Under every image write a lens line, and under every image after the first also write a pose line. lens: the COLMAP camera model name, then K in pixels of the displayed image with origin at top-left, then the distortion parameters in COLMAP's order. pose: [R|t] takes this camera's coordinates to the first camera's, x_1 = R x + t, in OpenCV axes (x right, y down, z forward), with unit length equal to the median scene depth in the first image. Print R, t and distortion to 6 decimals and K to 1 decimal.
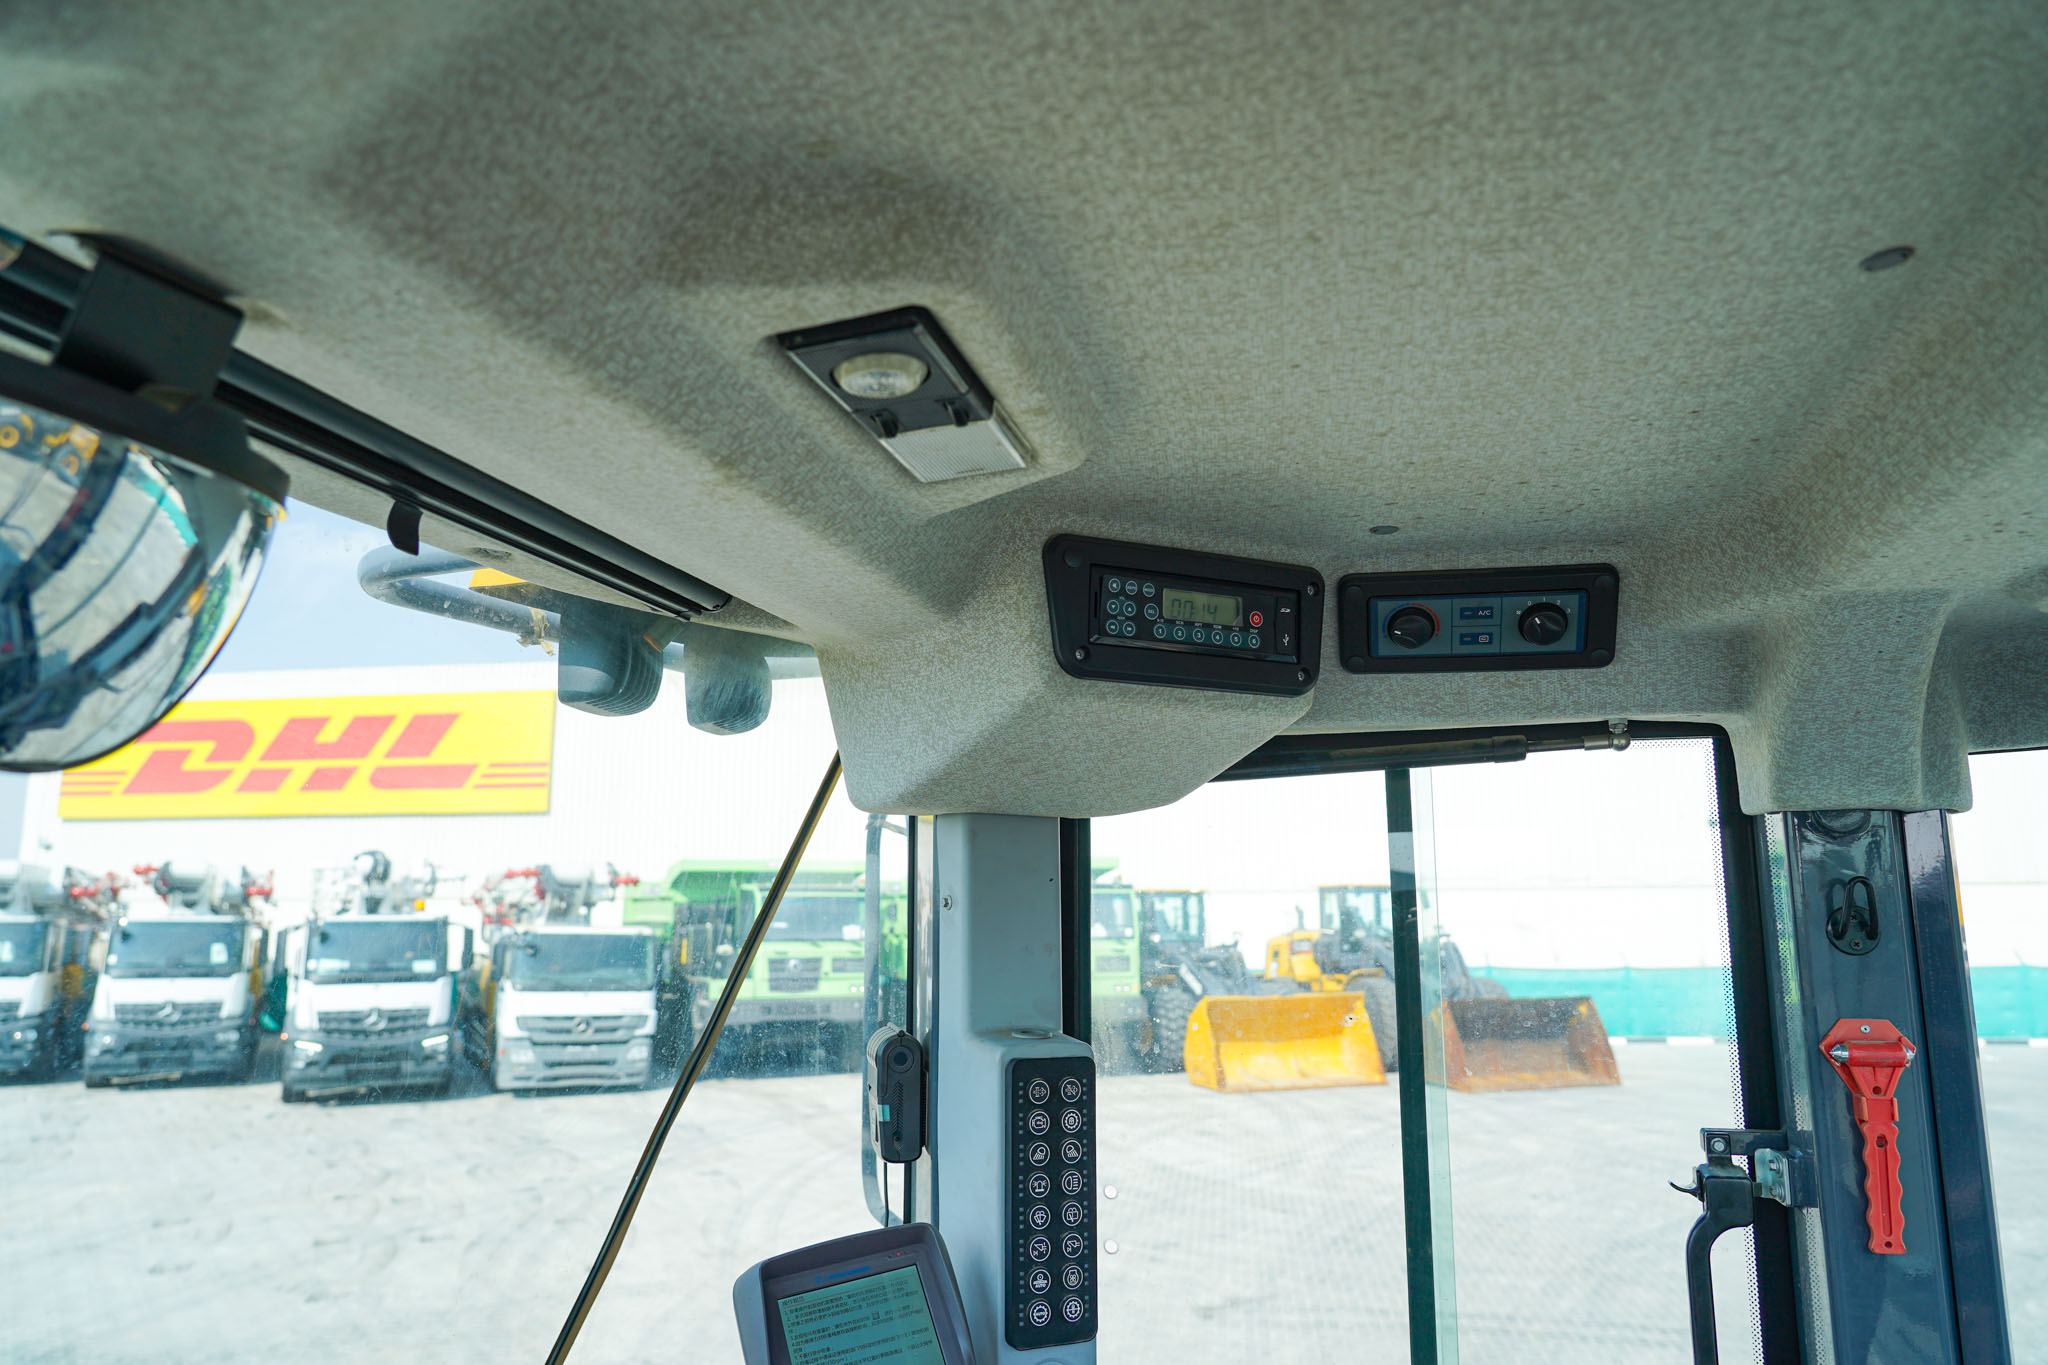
lens RADIAL K [[1387.9, 0, 1017.1], [0, 1387.9, 678.5], [0, 0, 1]] dist [-0.034887, 0.017509]
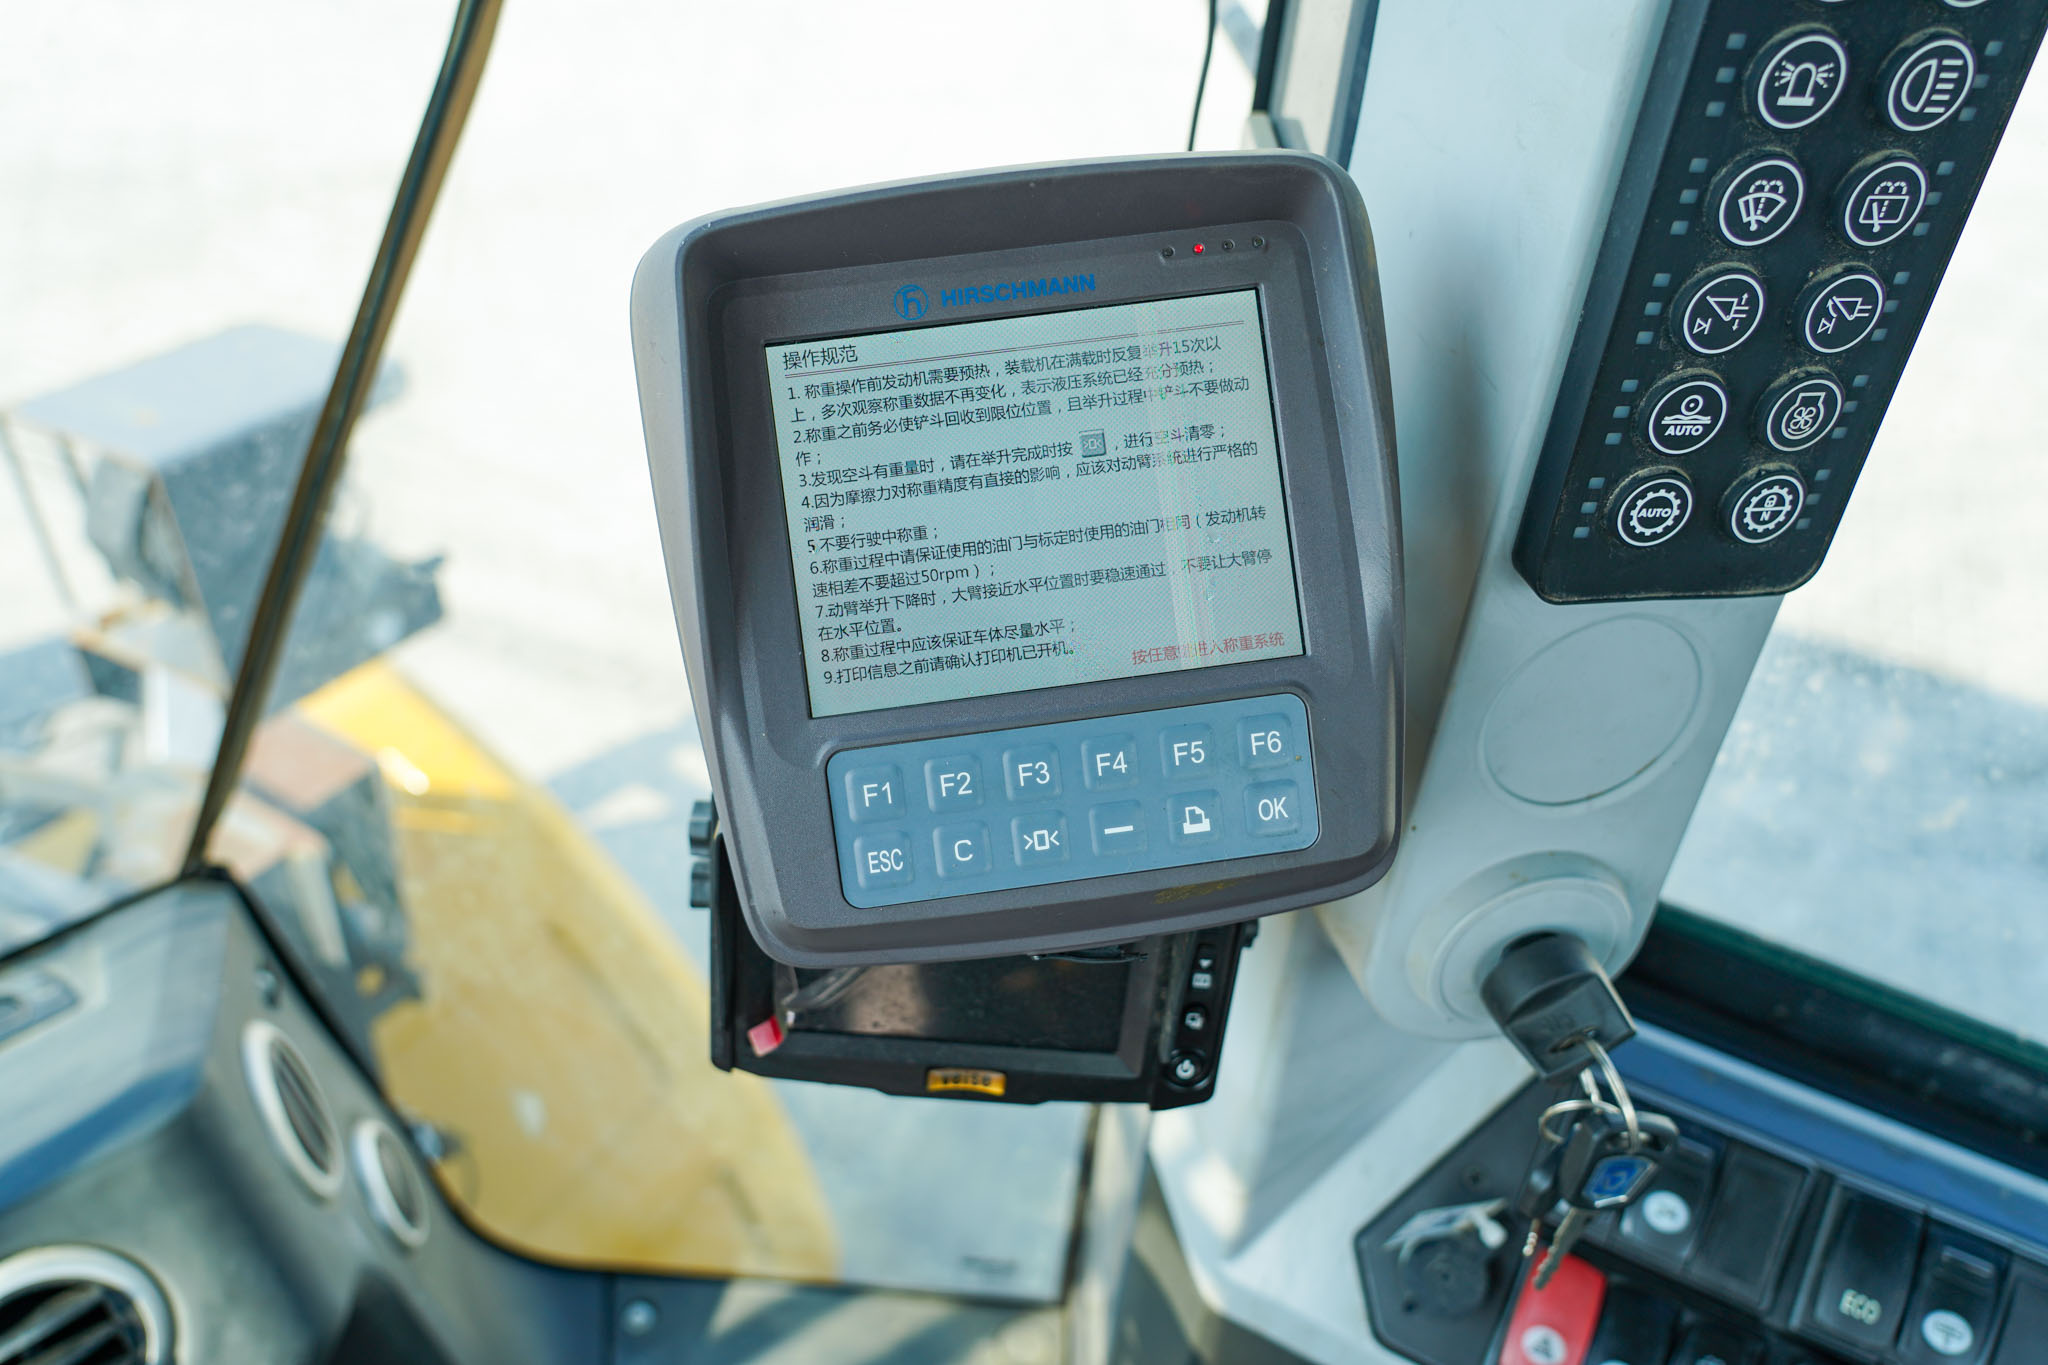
lens RADIAL K [[1634.4, 0, 1031.0], [0, 1634.4, 668.7], [0, 0, 1]] dist [0.001531, 0.005069]
pose [[0.967658, 0.203174, -0.149529, -0.050228], [-0.037386, 0.701693, 0.711497, 0.232669], [0.249482, -0.682896, 0.686595, 0.678164]]
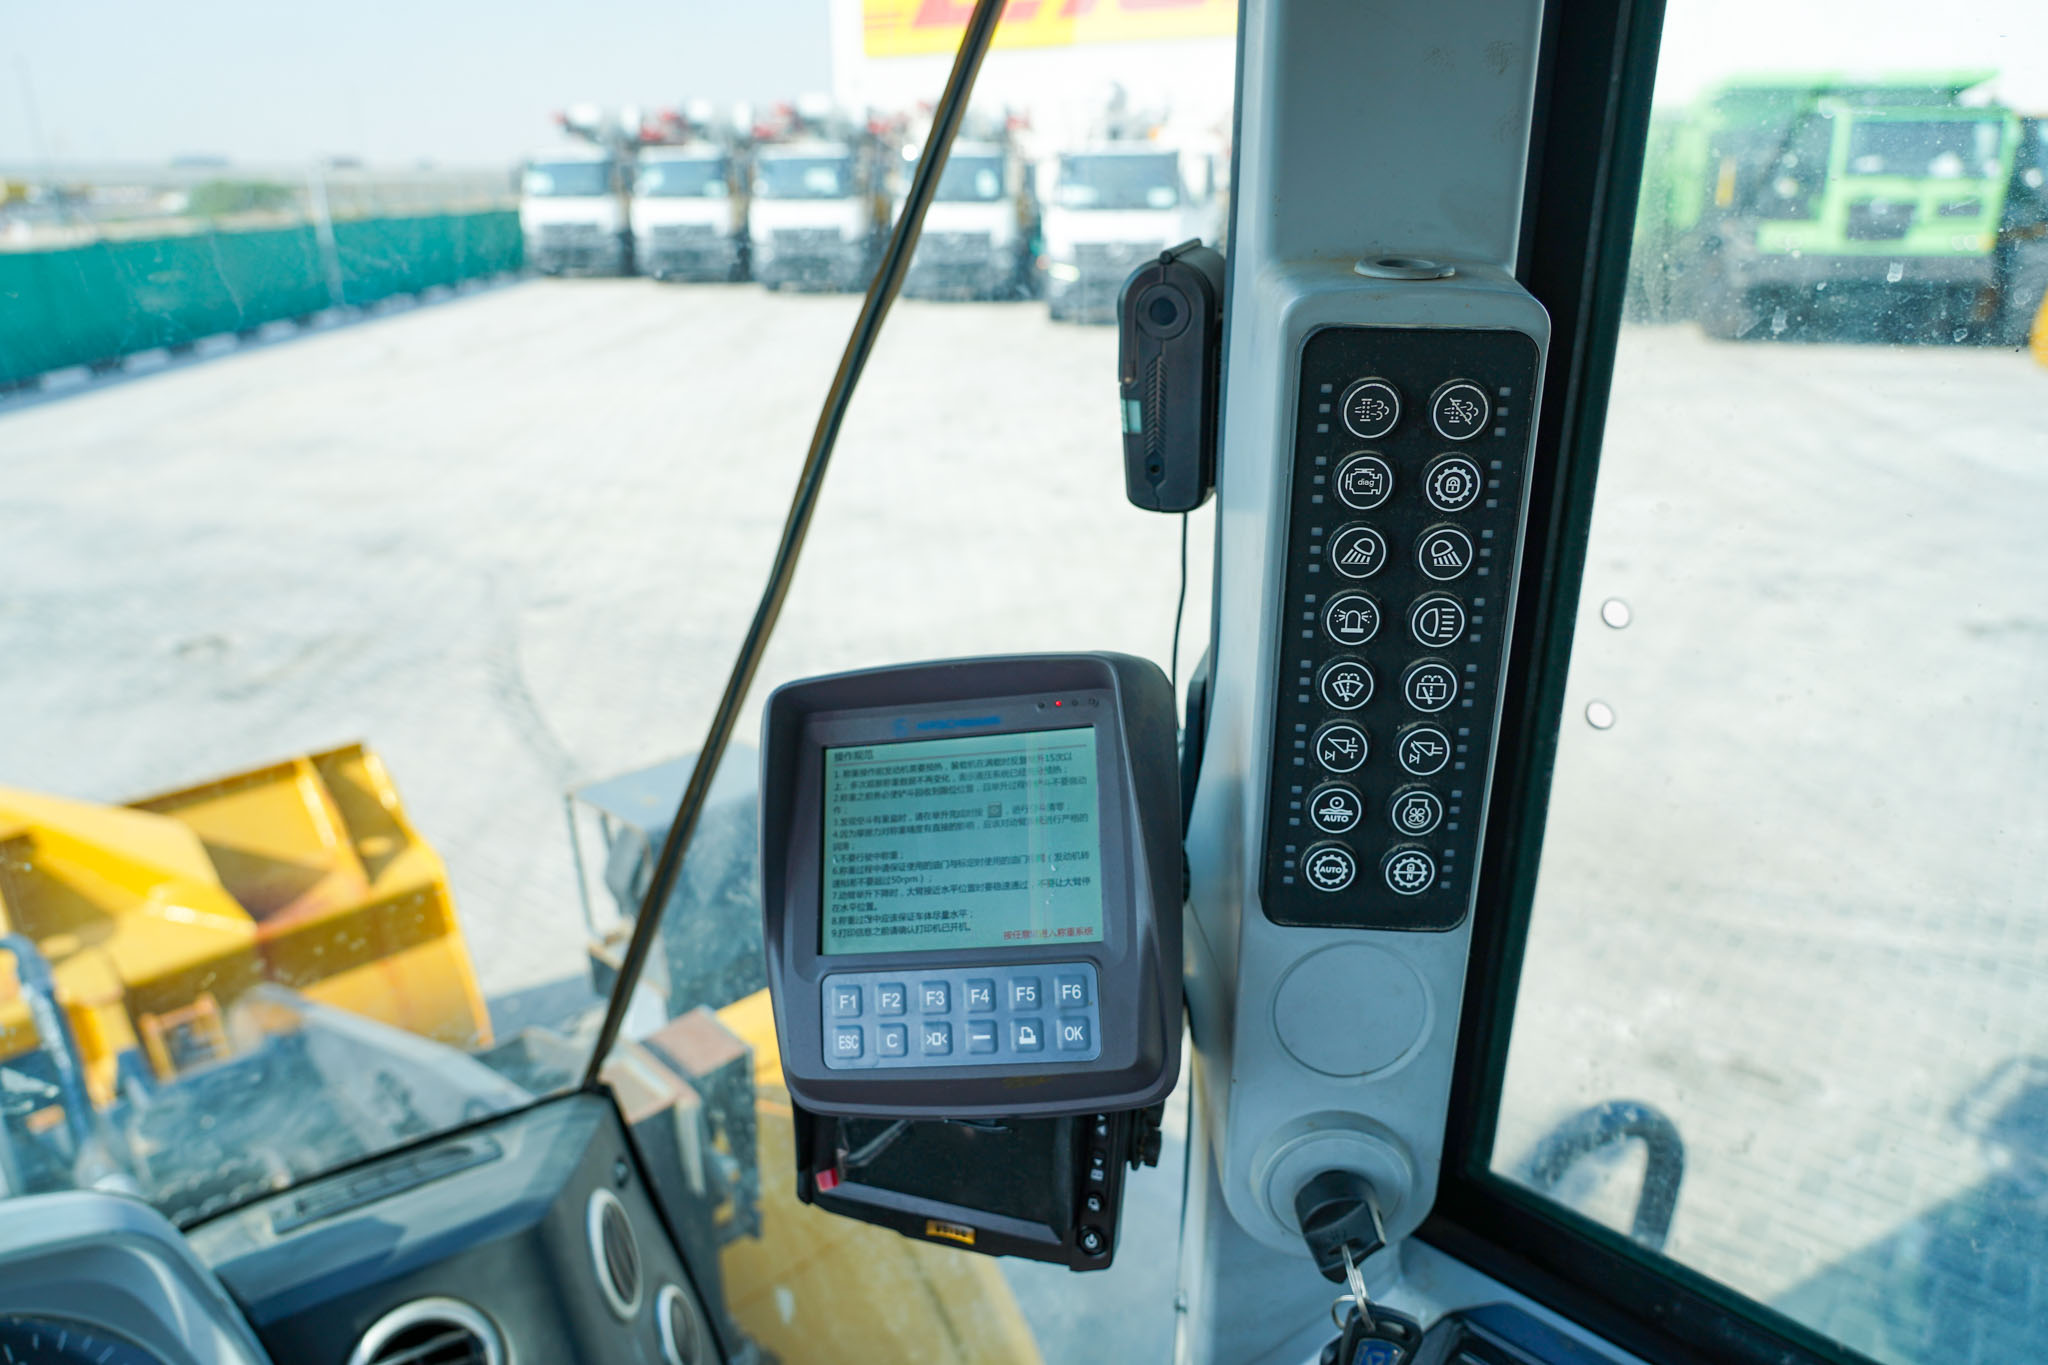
lens RADIAL K [[1387.9, 0, 1024.1], [0, 1387.9, 669.4], [0, 0, 1]] dist [-0.034887, 0.017509]
pose [[0.872099, 0.172089, -0.458070, 0.124948], [0.083551, 0.870004, 0.485914, 0.156773], [0.482143, -0.462038, 0.744351, 0.604551]]
